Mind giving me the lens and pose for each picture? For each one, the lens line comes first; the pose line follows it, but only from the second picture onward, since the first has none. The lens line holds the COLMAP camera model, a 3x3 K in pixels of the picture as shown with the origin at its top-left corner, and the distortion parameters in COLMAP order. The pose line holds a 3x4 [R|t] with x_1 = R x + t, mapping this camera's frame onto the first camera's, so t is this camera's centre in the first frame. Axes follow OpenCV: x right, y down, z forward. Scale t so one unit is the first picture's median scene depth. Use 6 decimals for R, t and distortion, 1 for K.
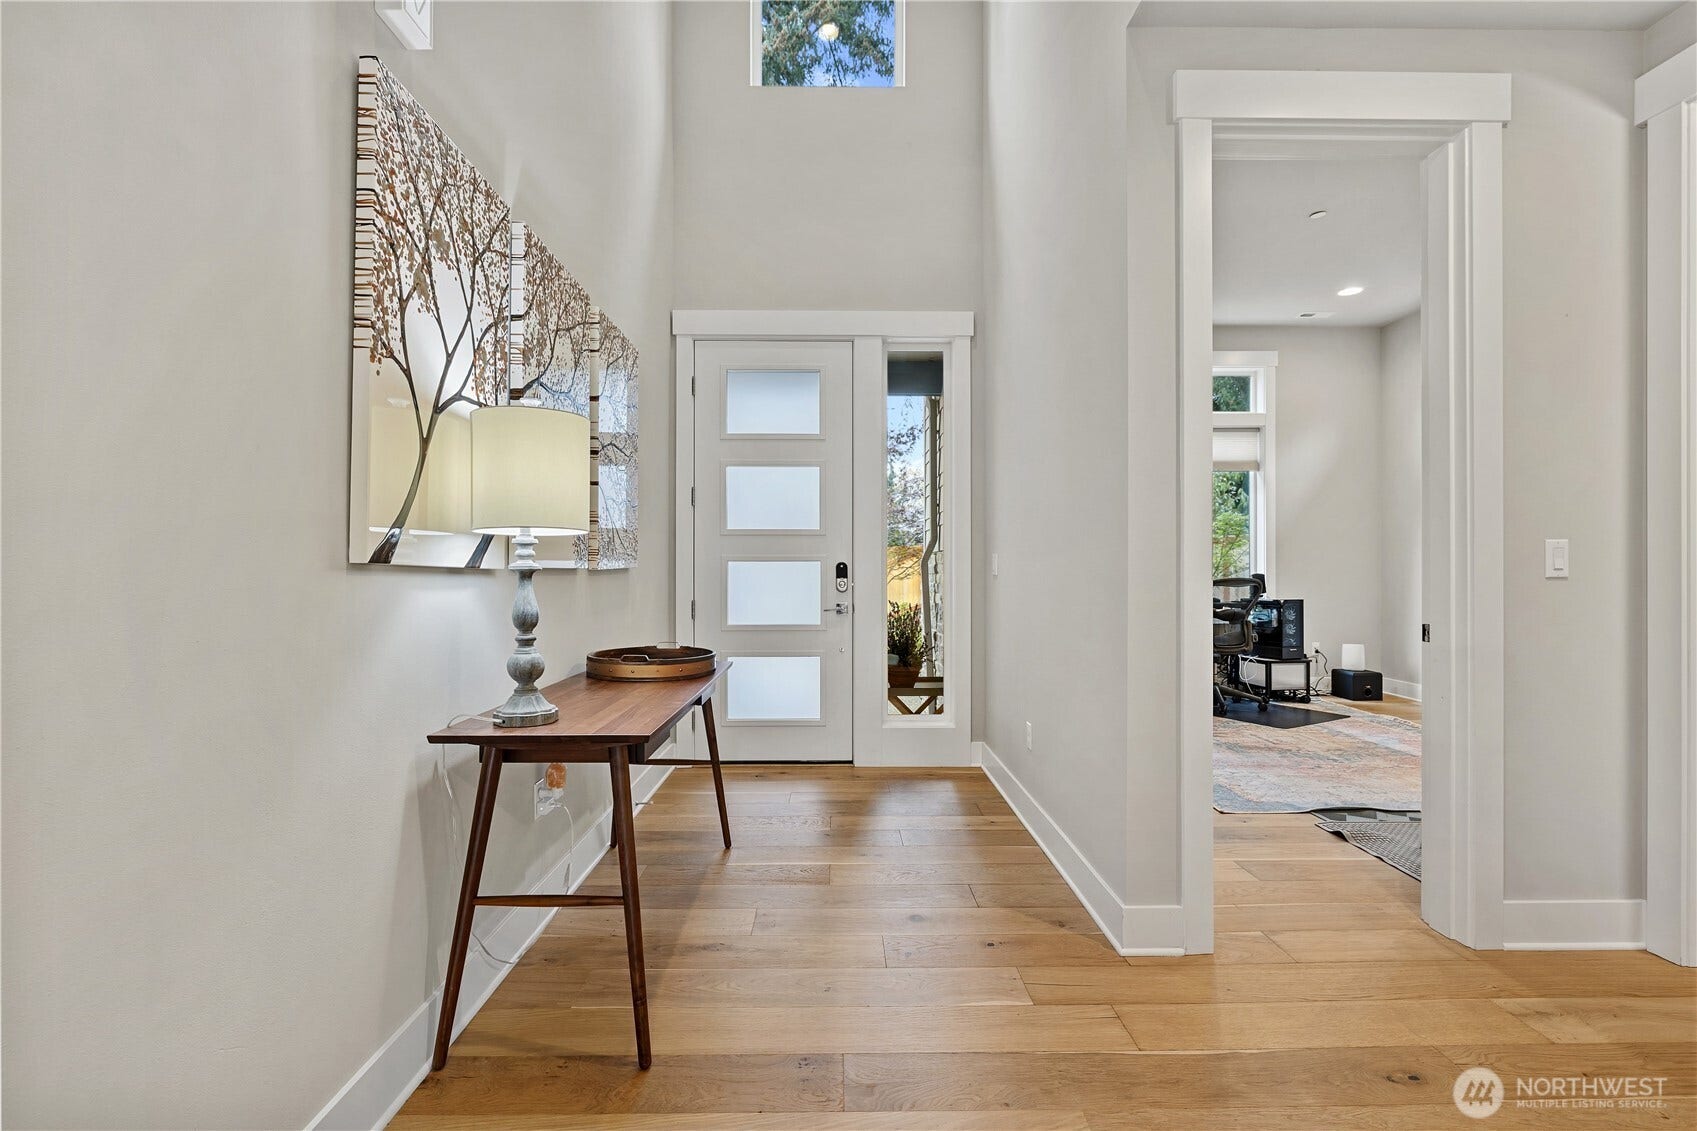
lens RADIAL K [[747.2, 0, 846.7], [0, 747.2, 571.6], [0, 0, 1]] dist [0.000550, 0.000182]
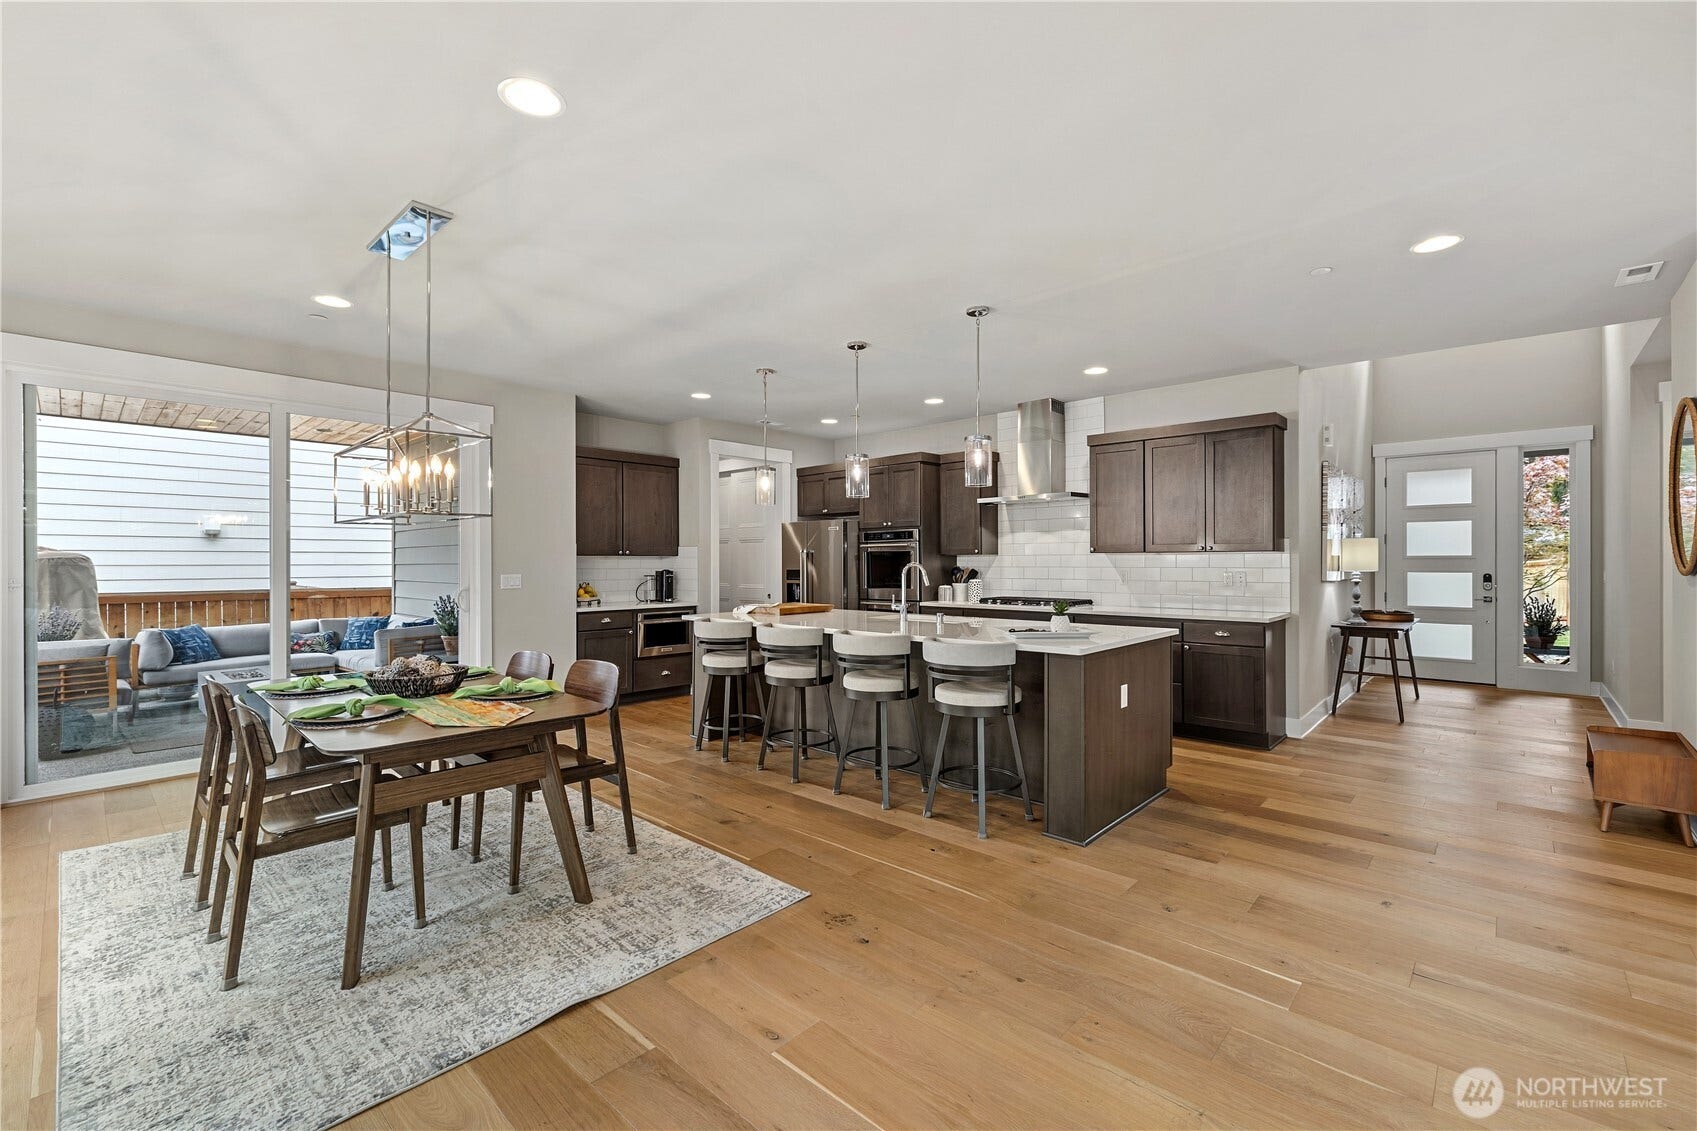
lens RADIAL K [[717.1, 0, 852.1], [0, 717.1, 561.5], [0, 0, 1]] dist [0.001507, 0.000164]
pose [[0.725203, -0.000474, -0.688535, 0.077892], [0.000585, 1.000000, -0.000072, -0.044202], [0.688535, -0.000351, 0.725203, -1.375506]]
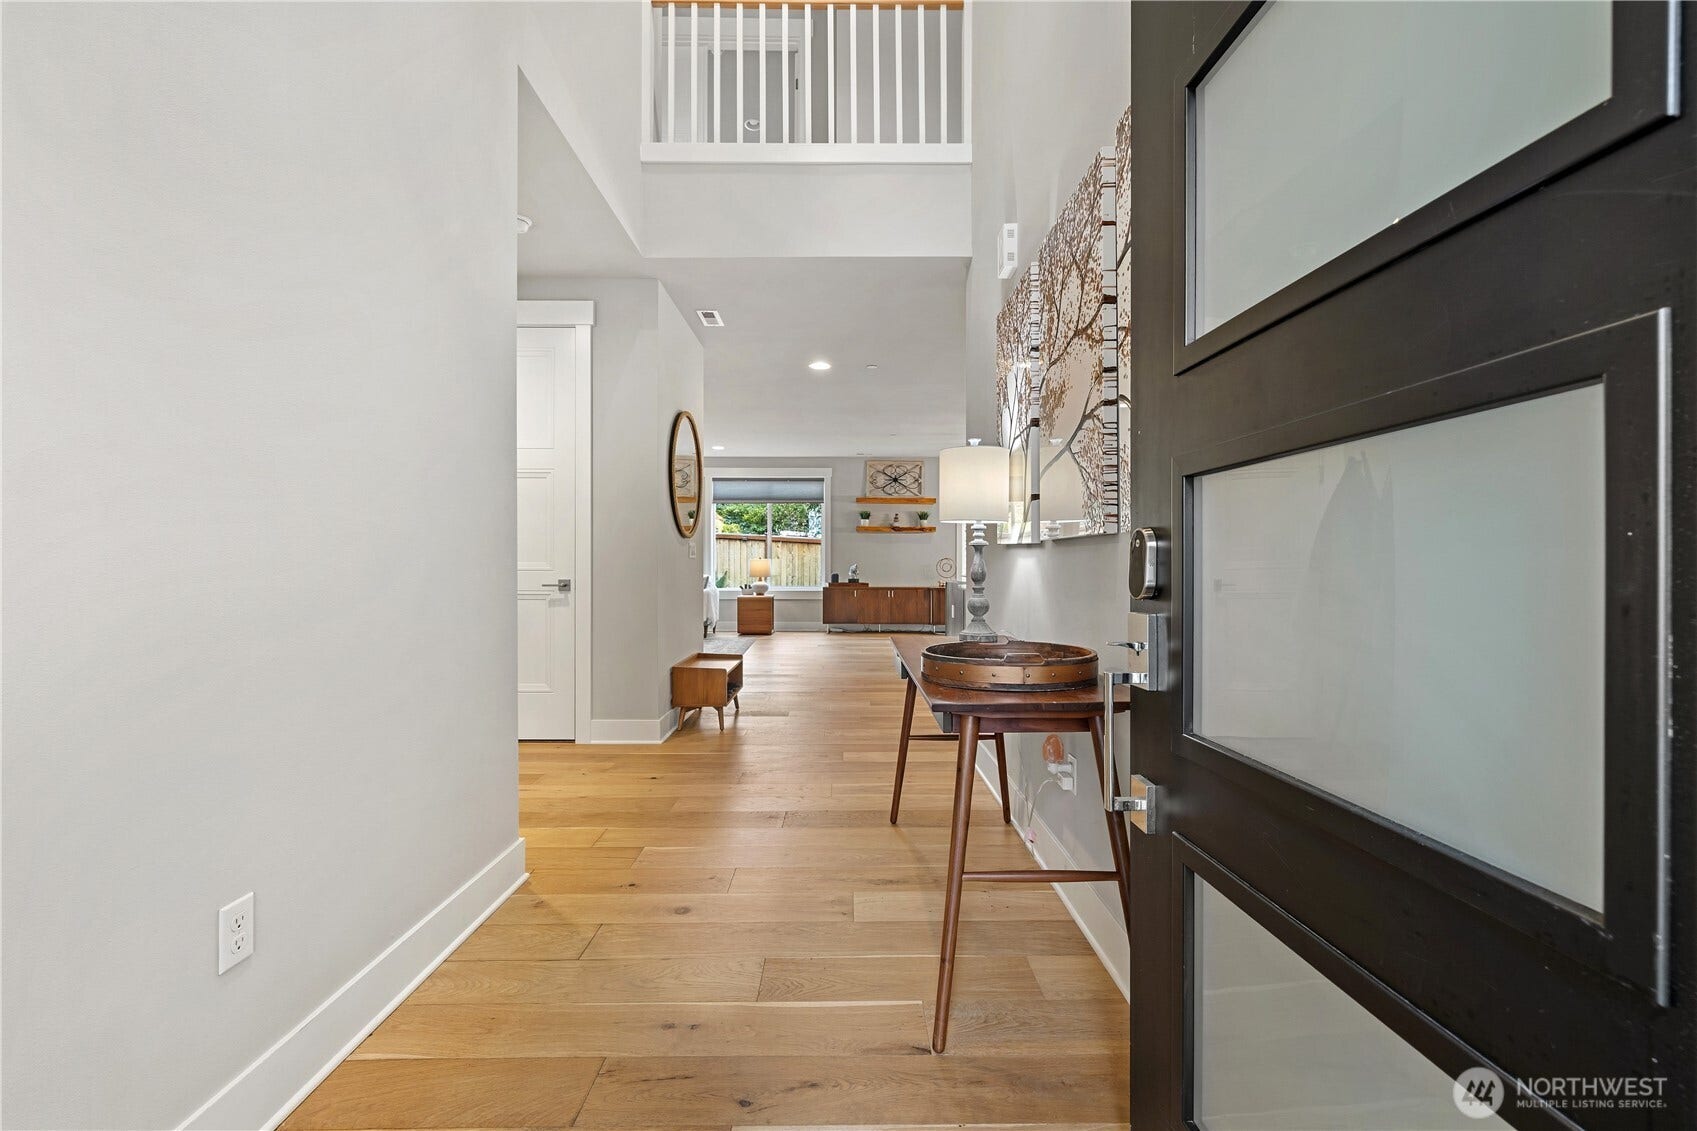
lens RADIAL K [[712.4, 0, 848.2], [0, 712.4, 568.7], [0, 0, 1]] dist [0.001490, 0.000251]
pose [[-0.999919, 0.004555, 0.011871, -0.076358], [0.004577, 0.999988, 0.001861, 0.020031], [-0.011862, 0.001915, -0.999928, 1.119579]]
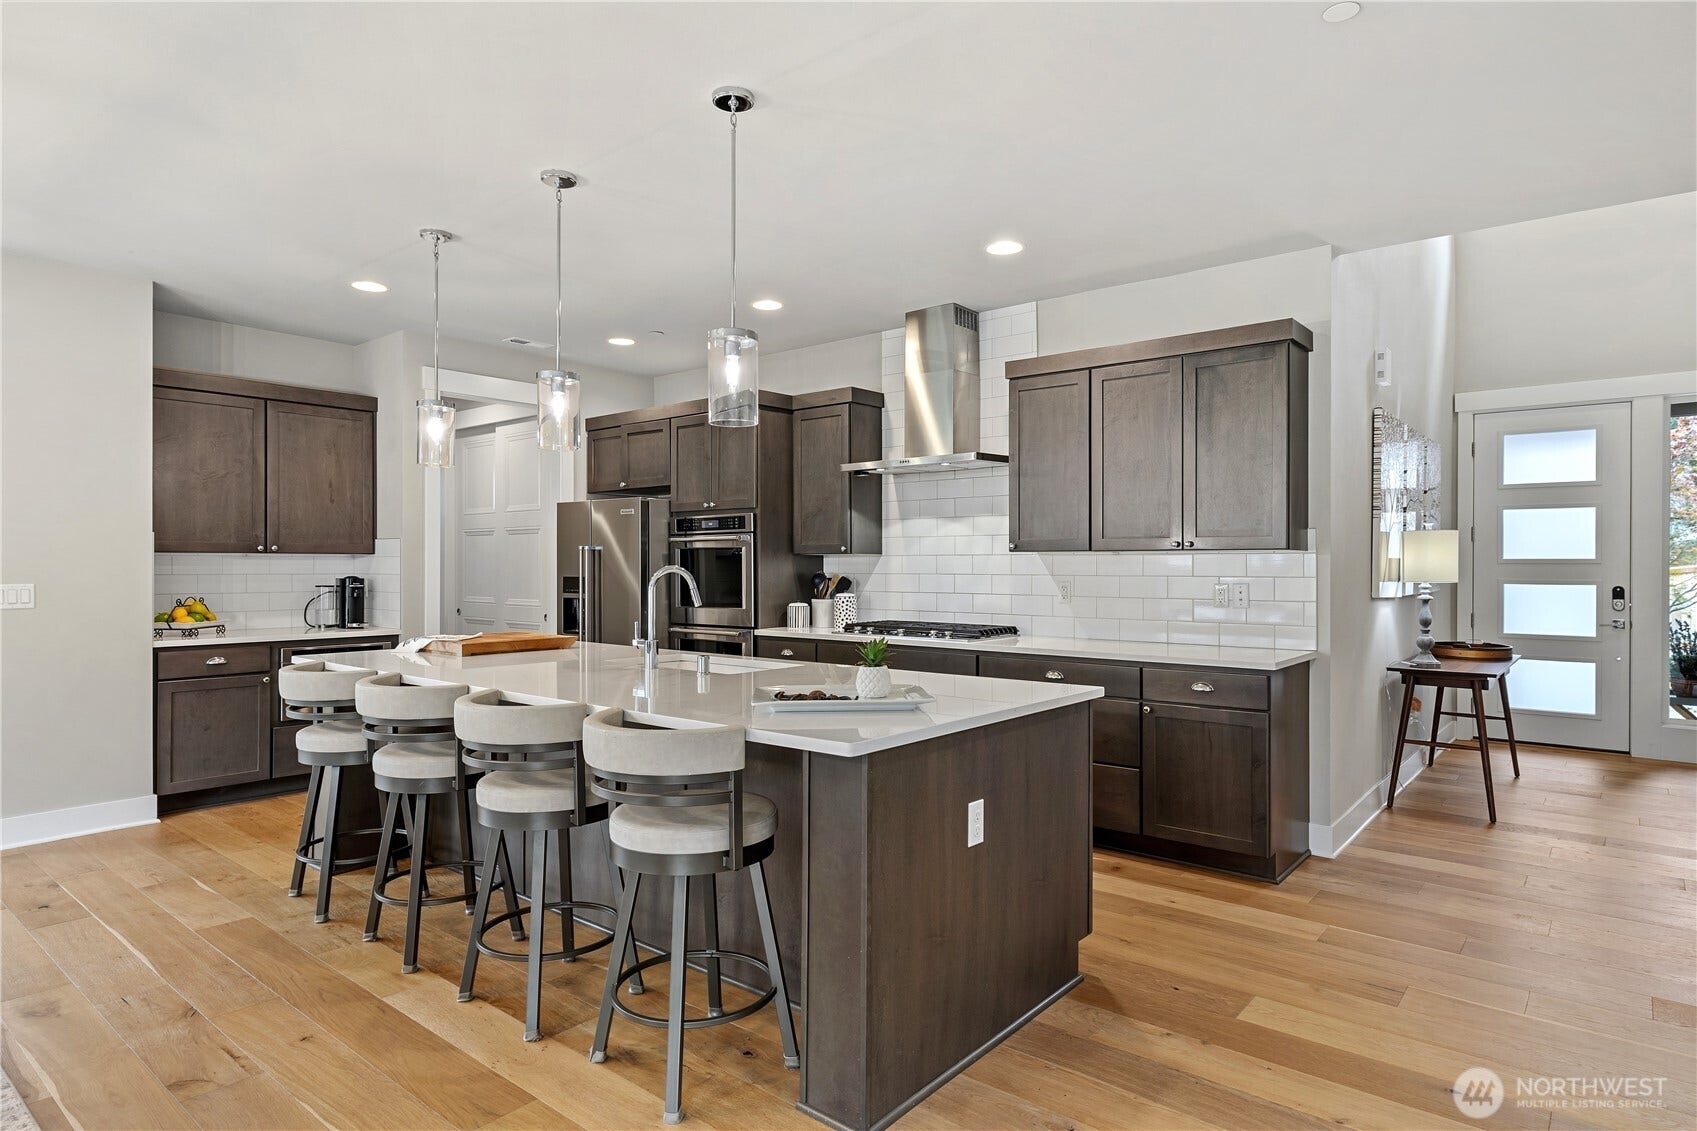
lens RADIAL K [[946.8, 0, 848.5], [0, 946.8, 565.5], [0, 0, 1]] dist [-0.000118, -0.000367]
pose [[0.759561, 0.002853, -0.650429, 0.044839], [-0.003443, 0.999994, 0.000366, -0.043793], [0.650427, 0.001962, 0.759567, -1.012327]]
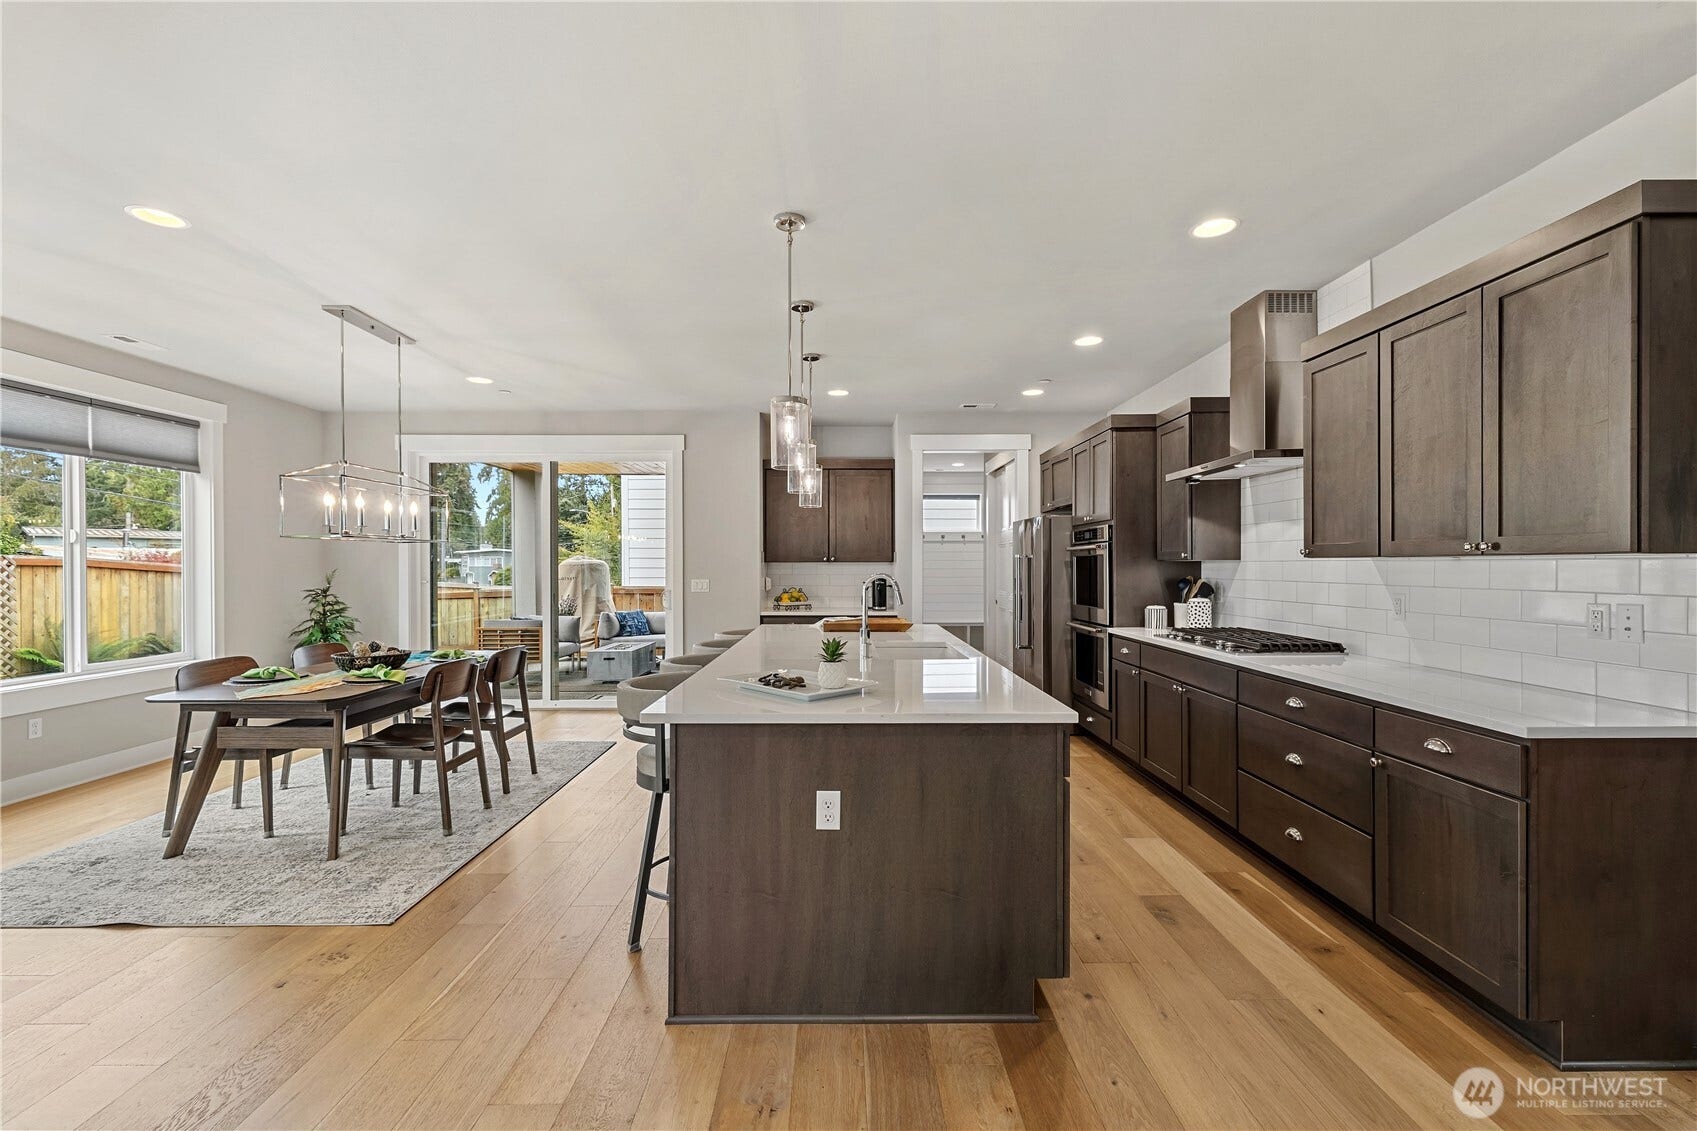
lens RADIAL K [[712.4, 0, 848.2], [0, 712.4, 568.7], [0, 0, 1]] dist [0.001490, 0.000251]
pose [[-0.010001, 0.007082, -0.999925, 0.223830], [-0.000150, 0.999975, 0.007084, -0.055119], [0.999950, 0.000221, -0.010000, -0.463600]]
